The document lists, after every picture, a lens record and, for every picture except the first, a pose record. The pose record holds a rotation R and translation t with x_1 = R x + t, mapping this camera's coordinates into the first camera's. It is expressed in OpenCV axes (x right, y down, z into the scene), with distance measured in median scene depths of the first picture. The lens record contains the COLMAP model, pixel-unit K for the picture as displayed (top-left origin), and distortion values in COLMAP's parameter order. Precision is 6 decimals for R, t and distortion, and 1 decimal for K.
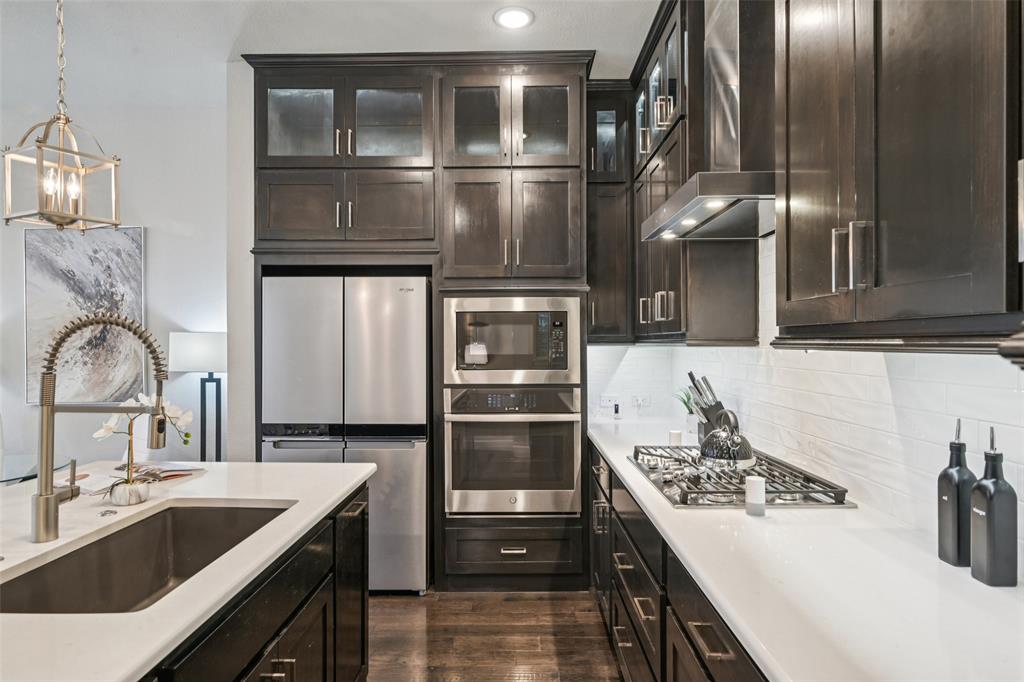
lens RADIAL K [[584.9, 0, 514.4], [0, 584.9, 345.1], [0, 0, 1]] dist [-0.000334, 0.001037]
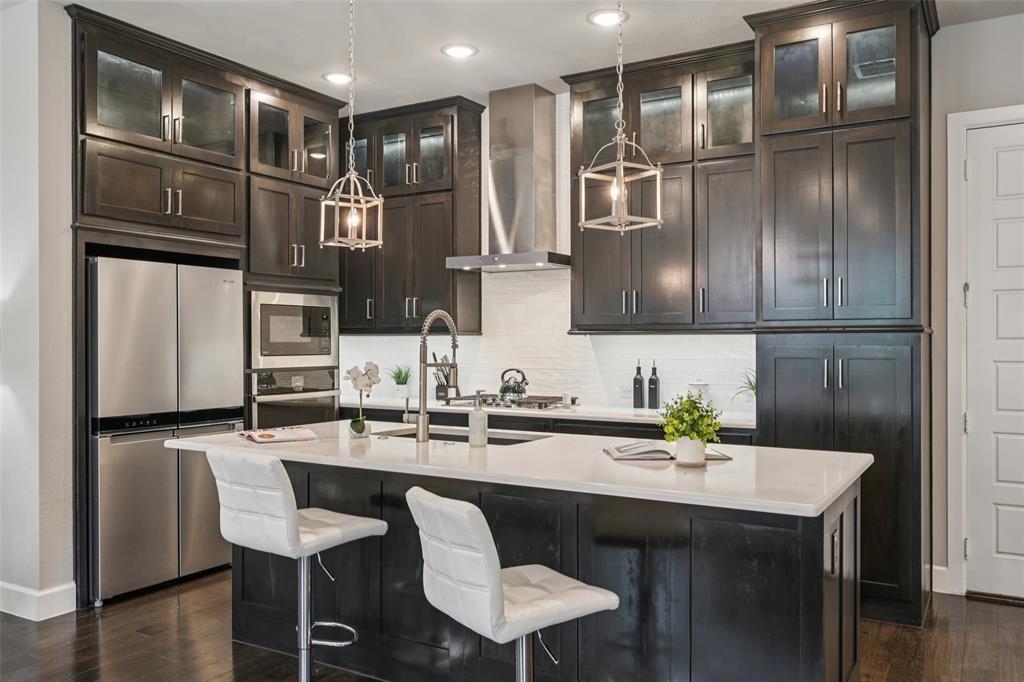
lens RADIAL K [[807.8, 0, 511.9], [0, 807.8, 342.0], [0, 0, 1]] dist [0.000118, -0.000161]
pose [[0.503023, 0.001531, 0.864272, -1.186589], [0.001981, 0.999994, -0.002924, 0.021149], [-0.864271, 0.003184, 0.503017, -0.186881]]
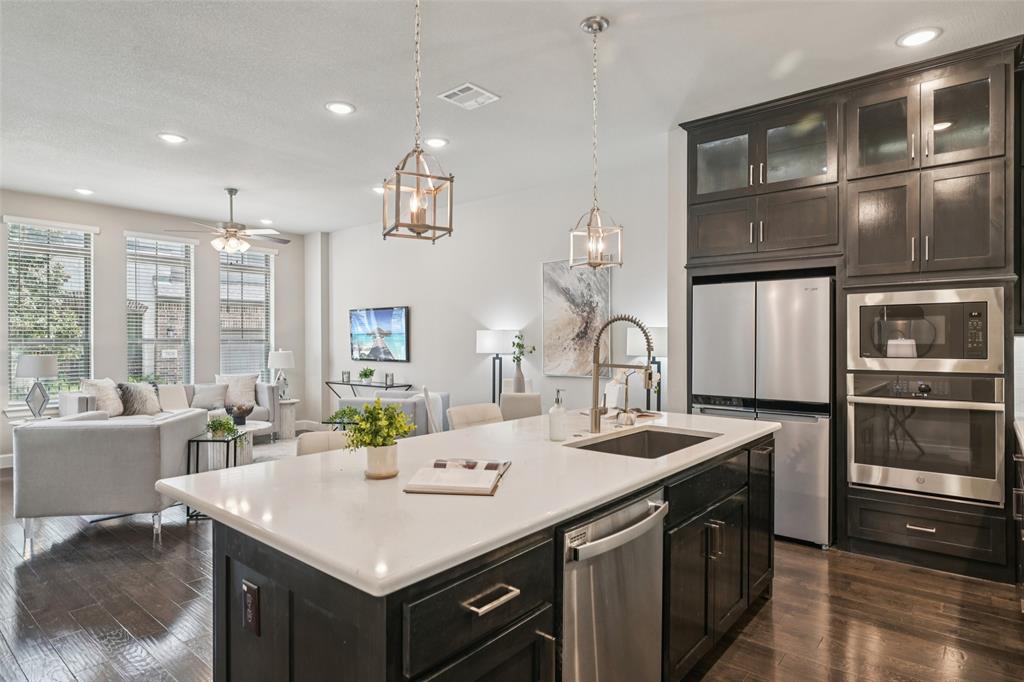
lens RADIAL K [[567.7, 0, 512.6], [0, 567.7, 342.8], [0, 0, 1]] dist [-0.000194, 0.000886]
pose [[0.772916, 0.004284, -0.634494, 0.078855], [-0.003664, 0.999991, 0.002288, 0.014362], [0.634498, 0.000557, 0.772924, -0.275194]]
